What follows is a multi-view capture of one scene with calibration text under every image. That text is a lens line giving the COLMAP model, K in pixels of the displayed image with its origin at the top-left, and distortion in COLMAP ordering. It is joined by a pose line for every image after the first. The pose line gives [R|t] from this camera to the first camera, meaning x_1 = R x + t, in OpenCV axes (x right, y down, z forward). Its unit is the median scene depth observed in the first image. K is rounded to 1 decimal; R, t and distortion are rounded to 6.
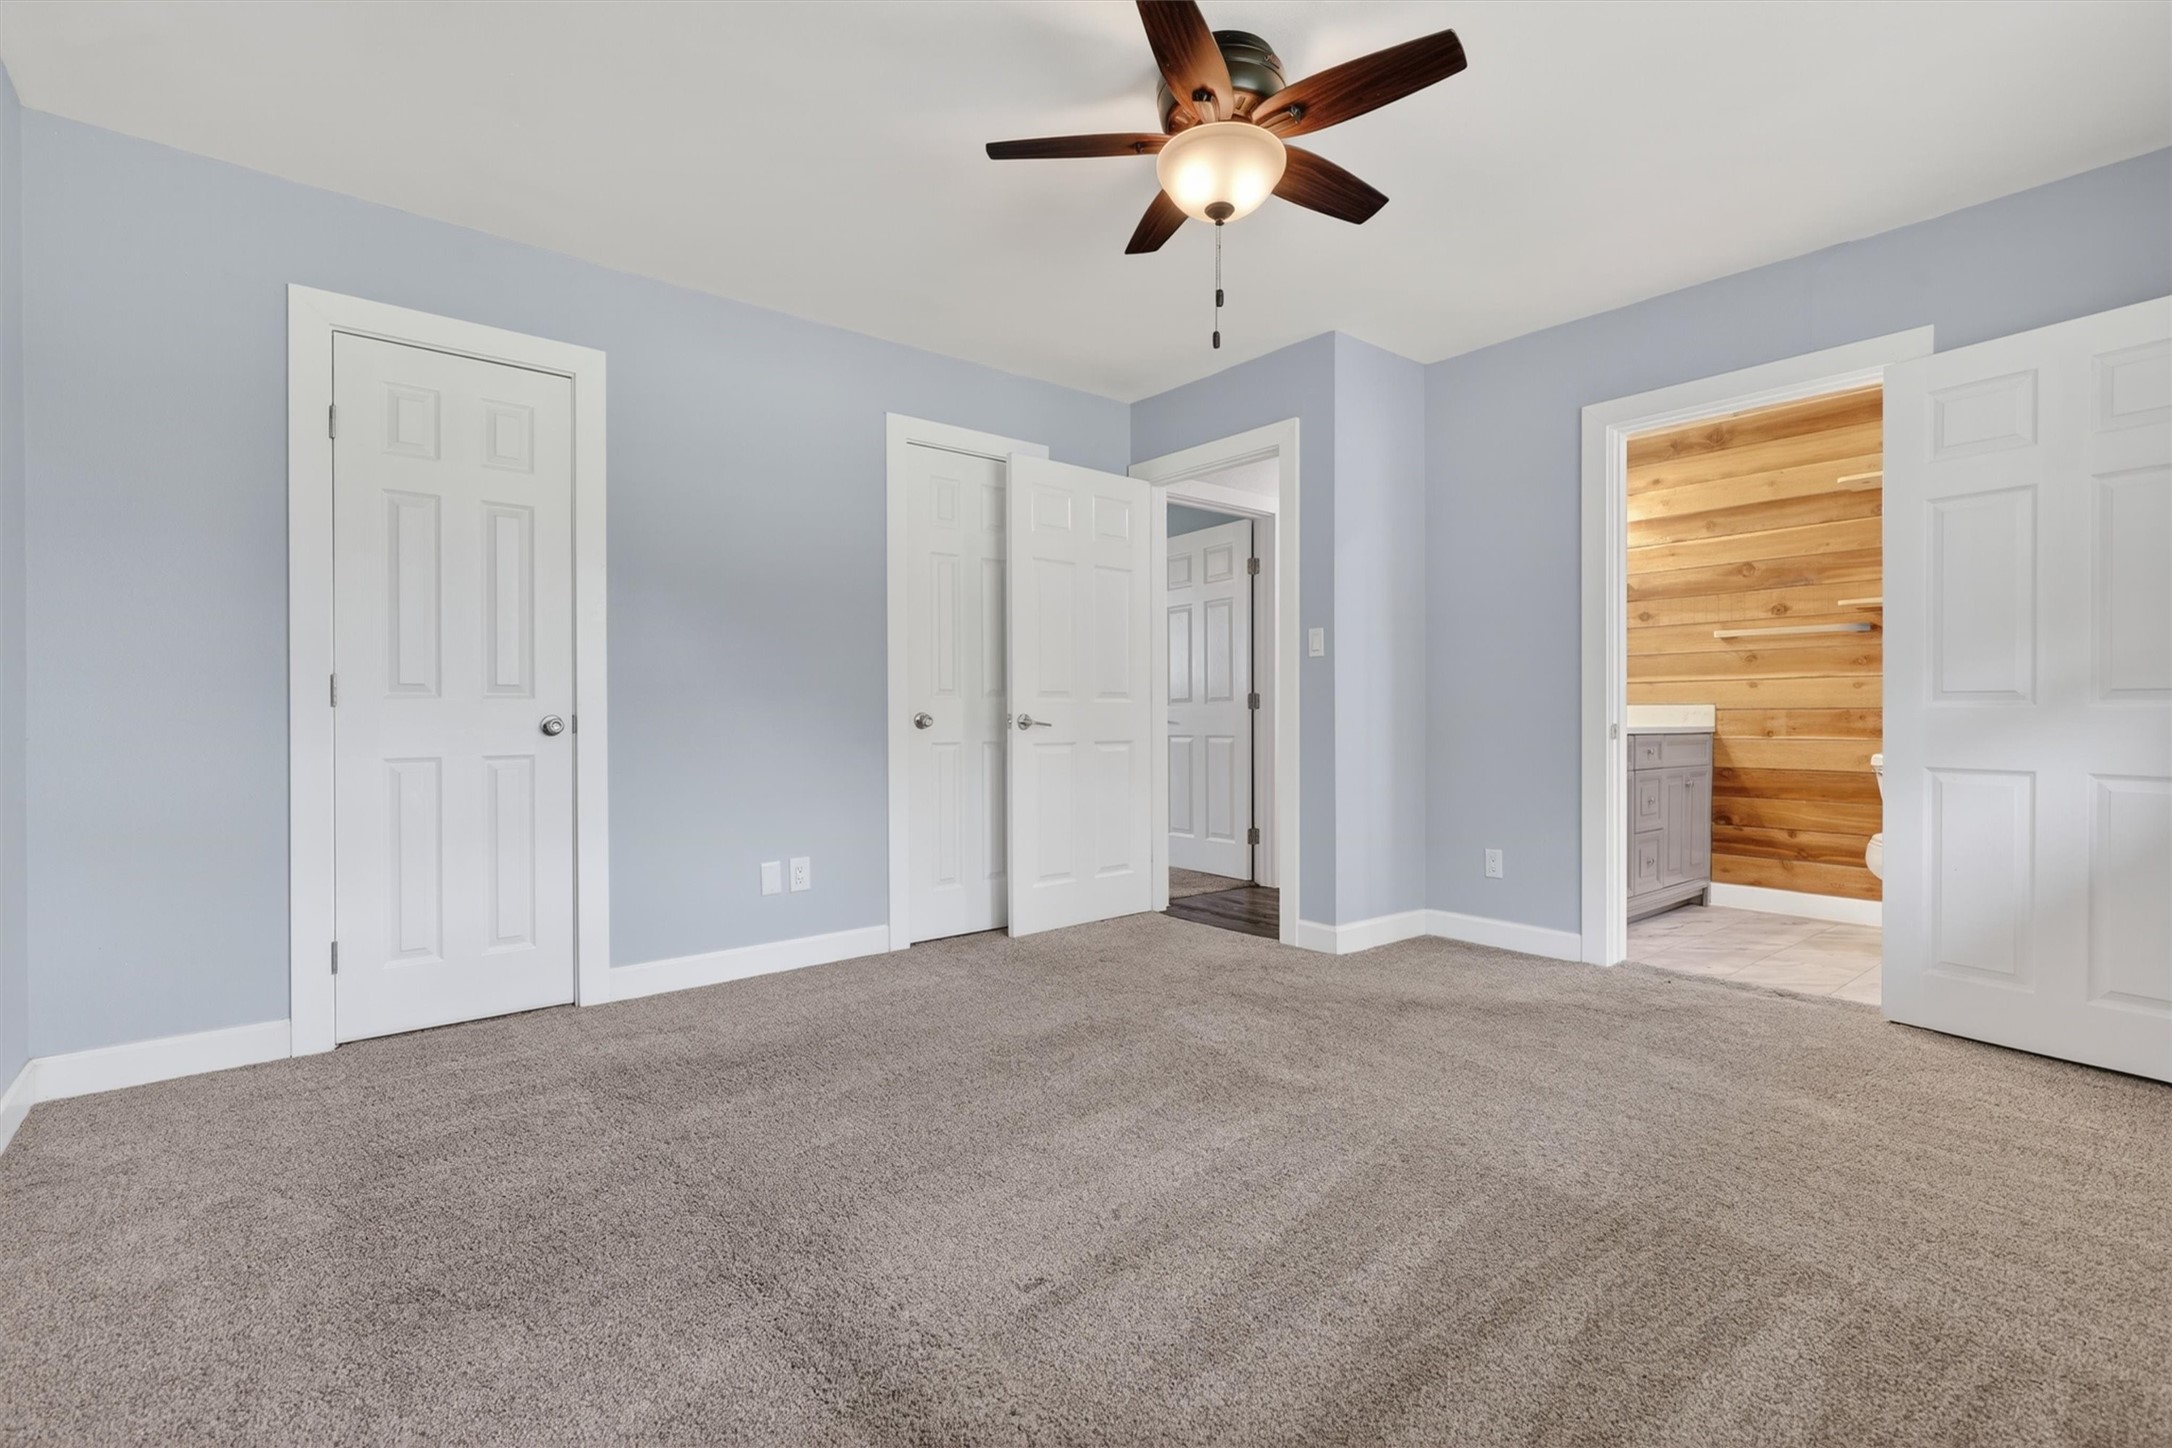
lens RADIAL K [[988.2, 0, 1073.2], [0, 988.2, 714.2], [0, 0, 1]] dist [0.000411, 0.000463]
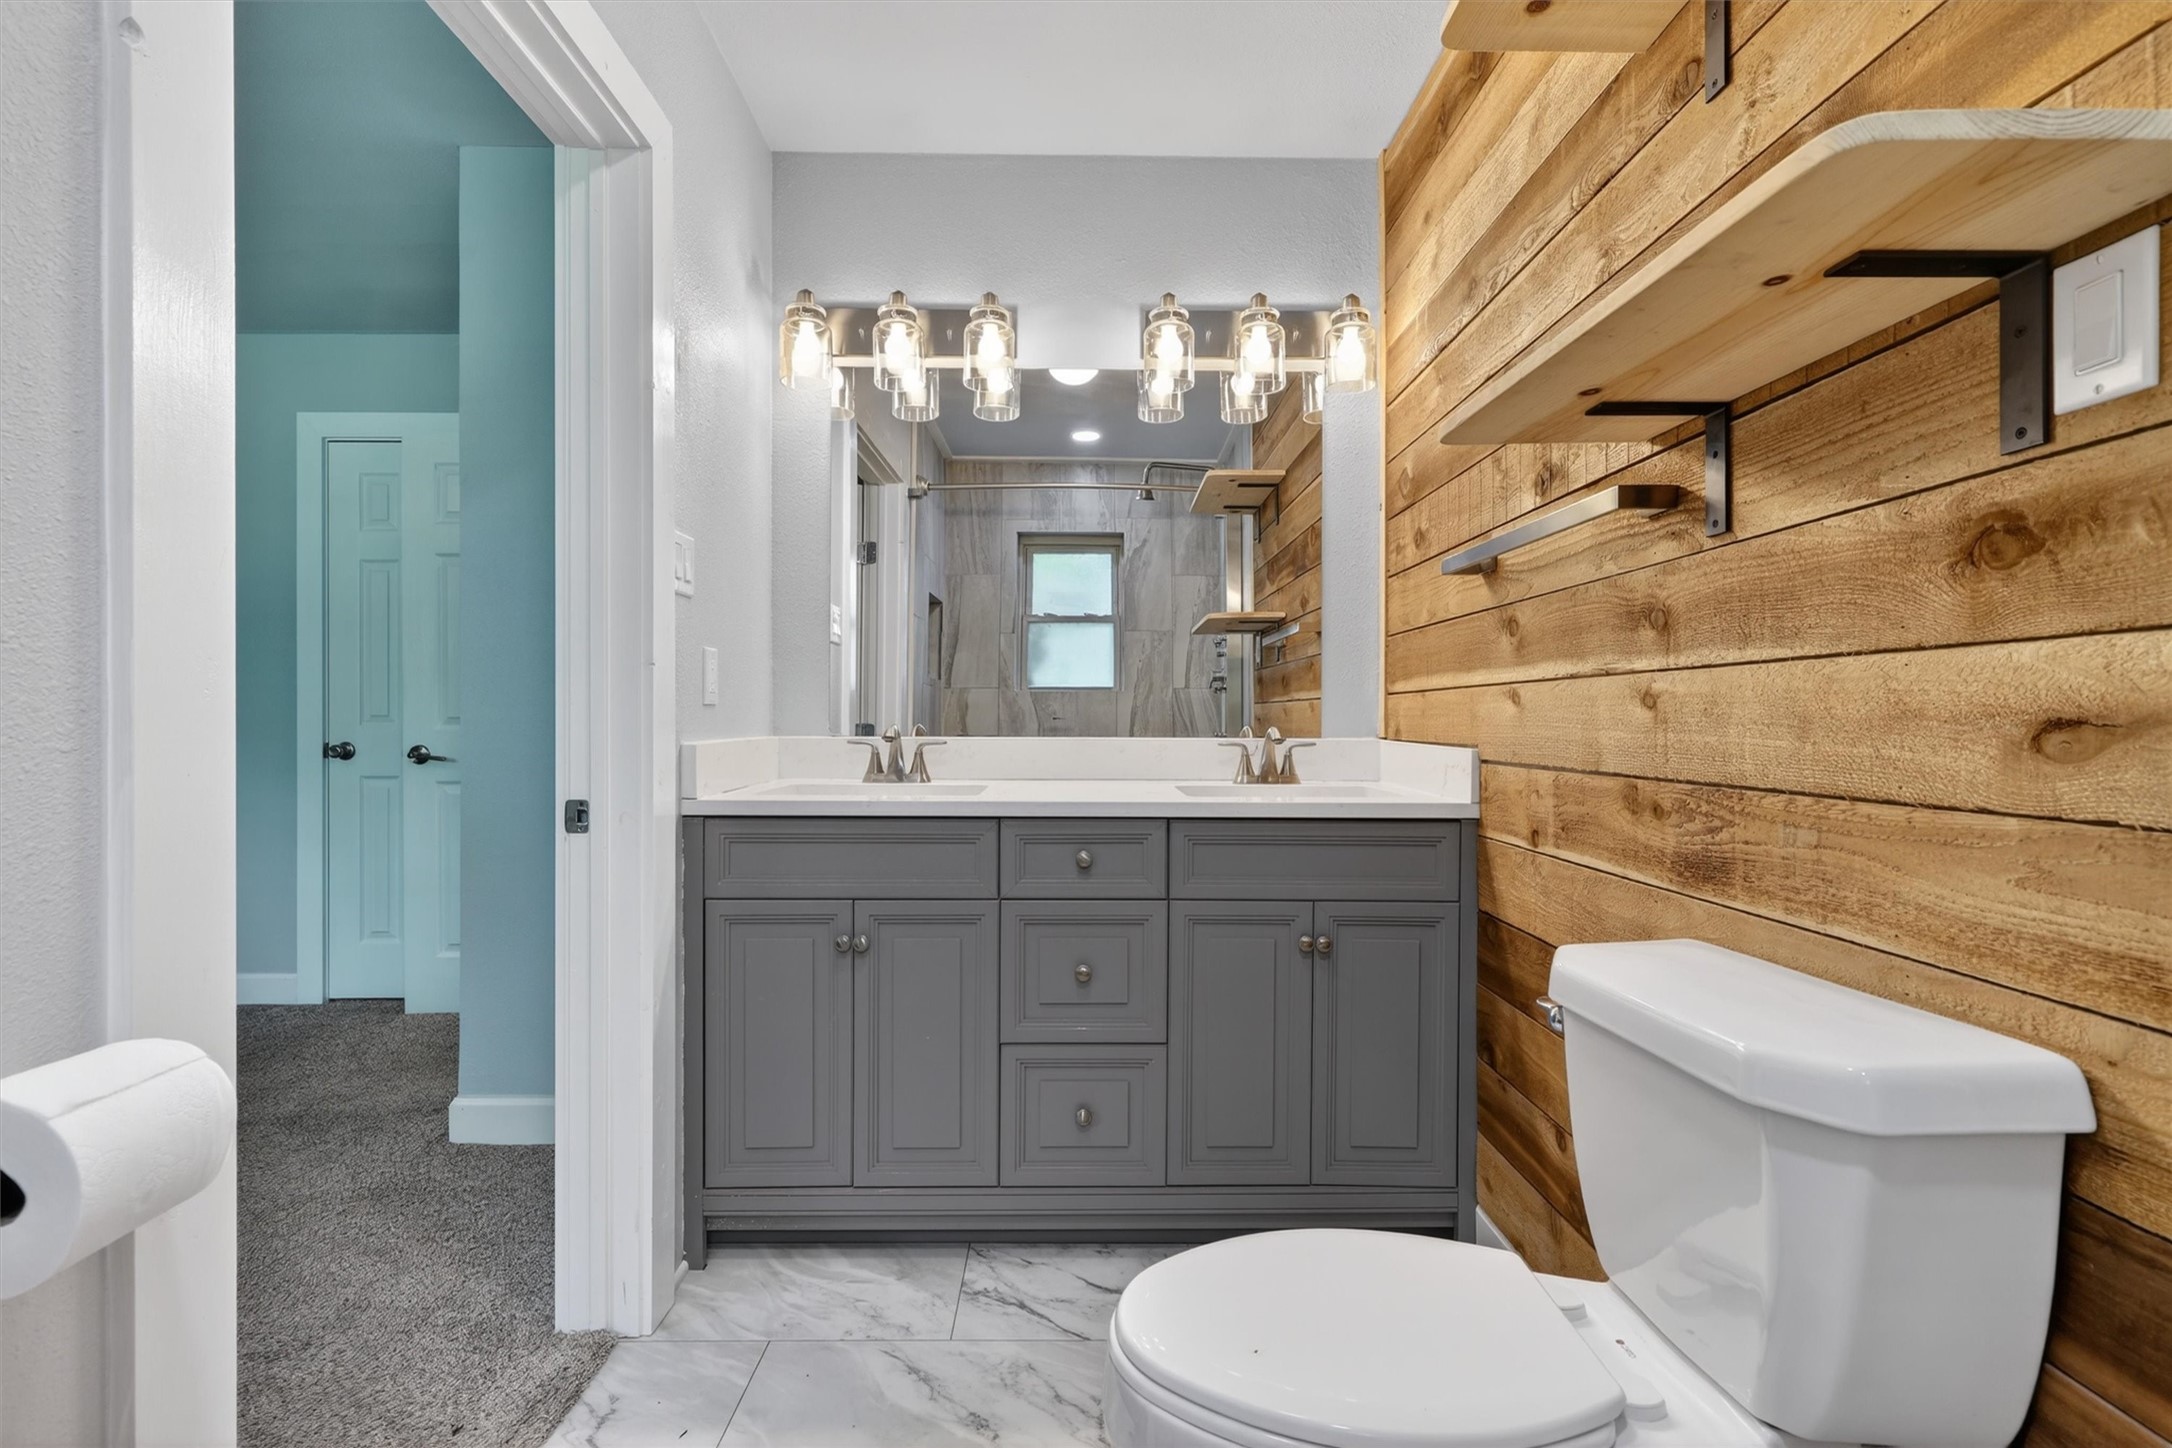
lens RADIAL K [[988.2, 0, 1079.7], [0, 988.2, 717.4], [0, 0, 1]] dist [0.000411, 0.000463]
pose [[0.785399, 0.002180, -0.618986, 0.792385], [-0.003727, 0.999992, -0.001207, -0.021732], [0.618979, 0.003255, 0.785401, 0.616849]]
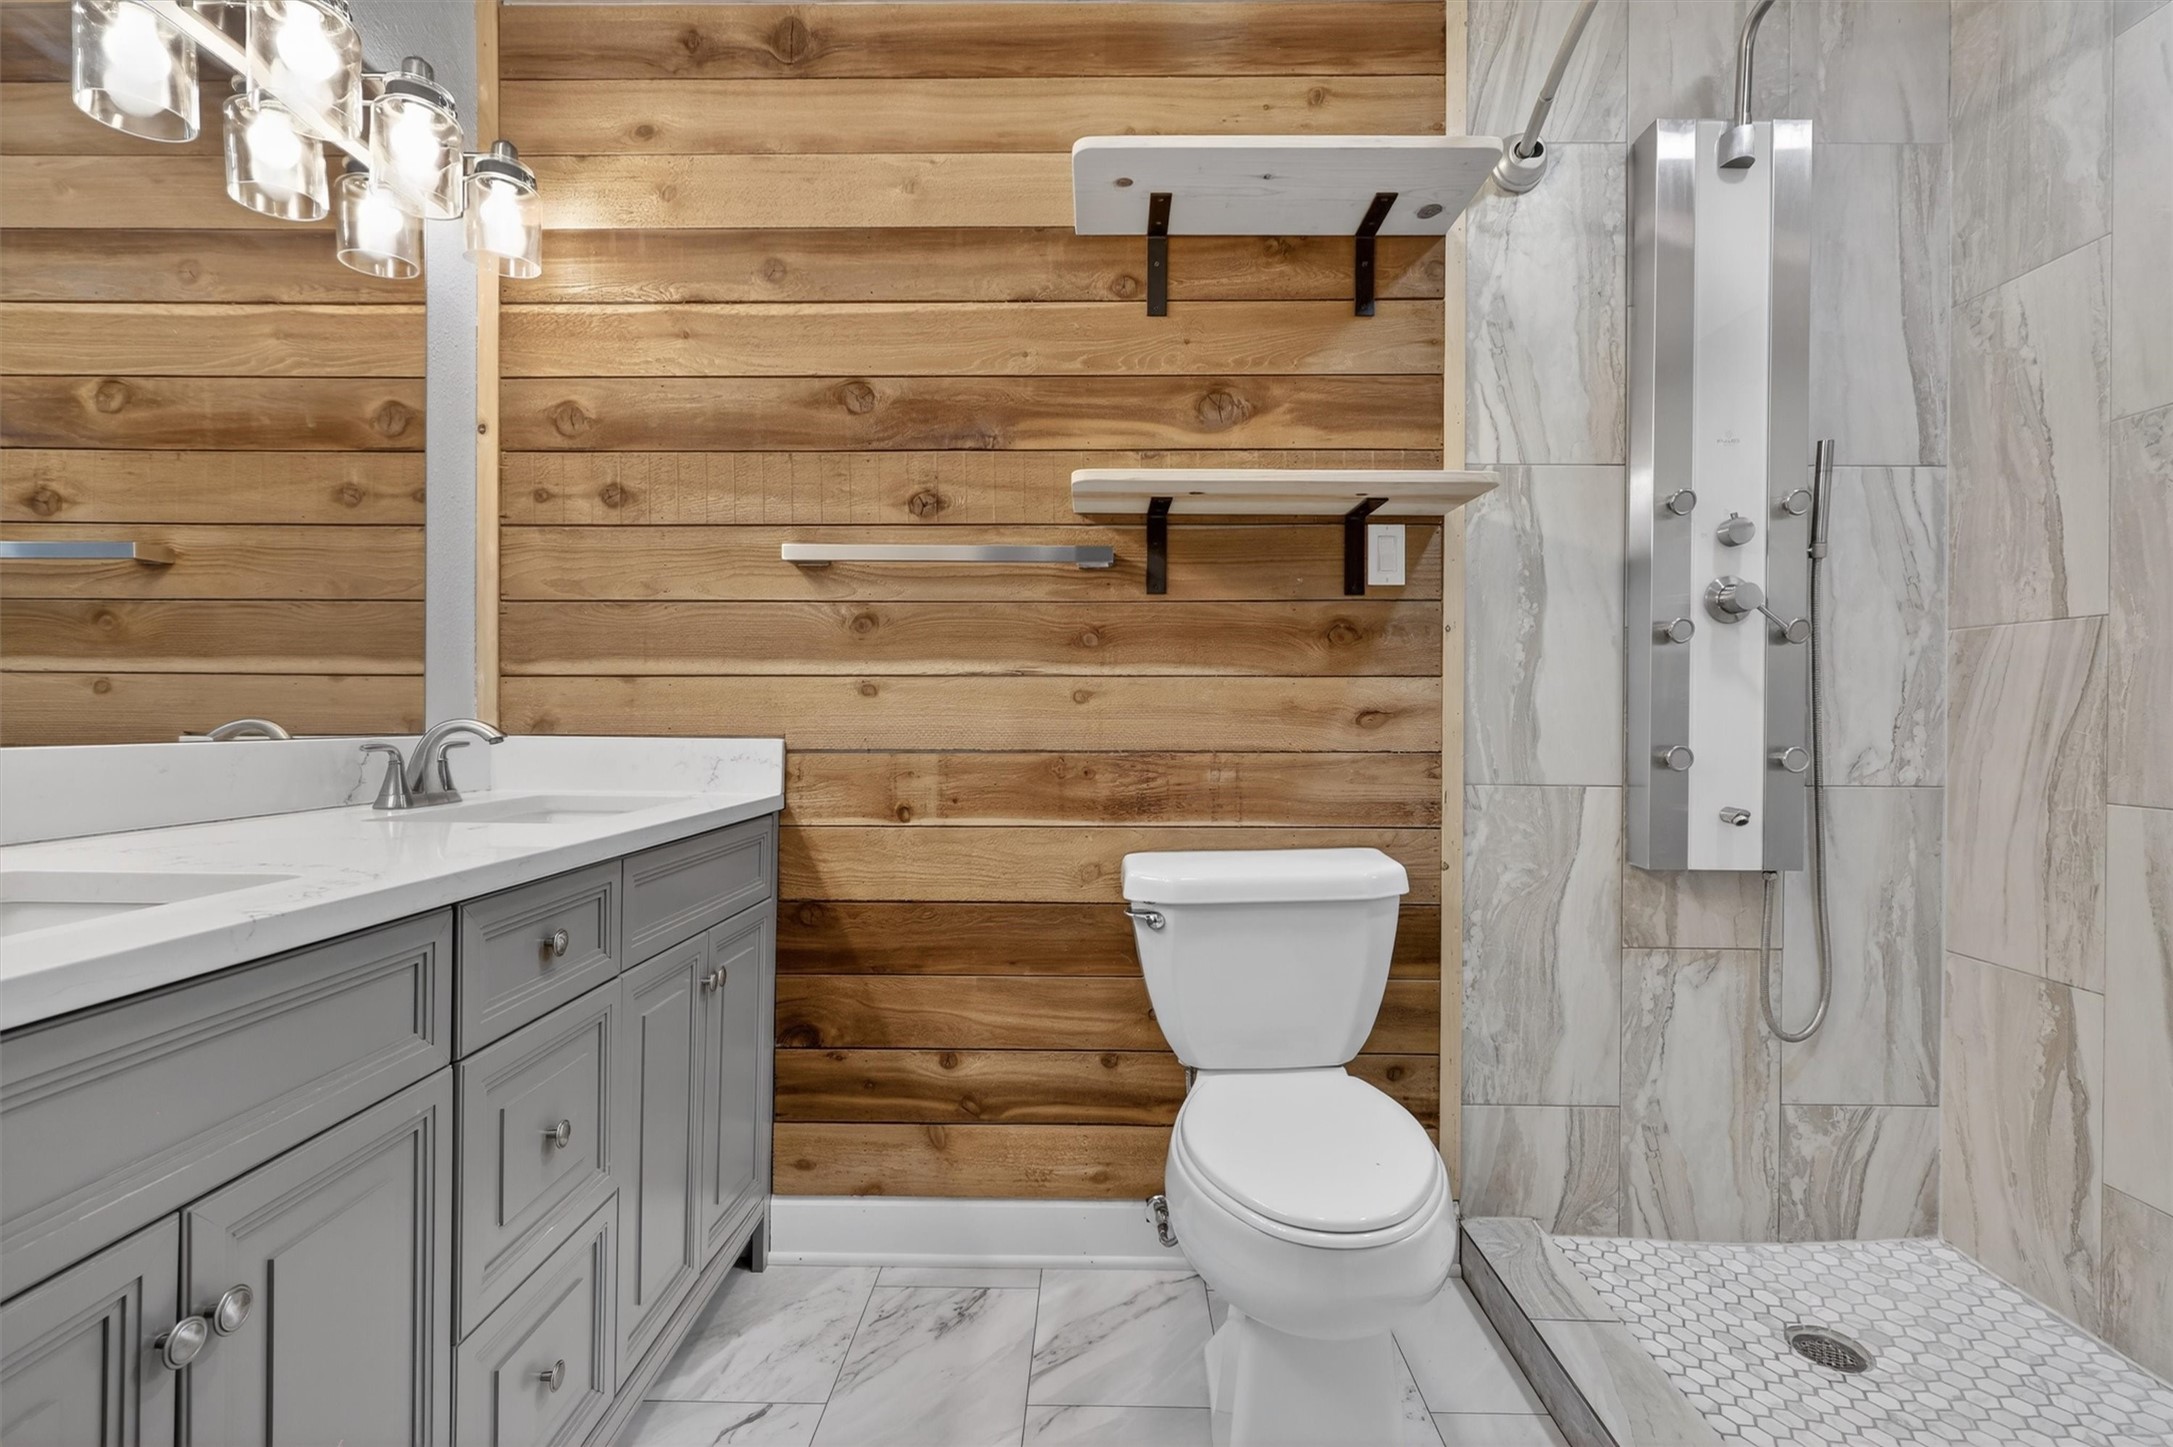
lens RADIAL K [[988.6, 0, 1081.3], [0, 988.6, 714.1], [0, 0, 1]] dist [0.000411, 0.000463]
pose [[0.632612, 0.002814, 0.774464, 0.435832], [-0.003575, 0.999993, -0.000713, -0.020129], [-0.774461, -0.002318, 0.632618, 0.684187]]
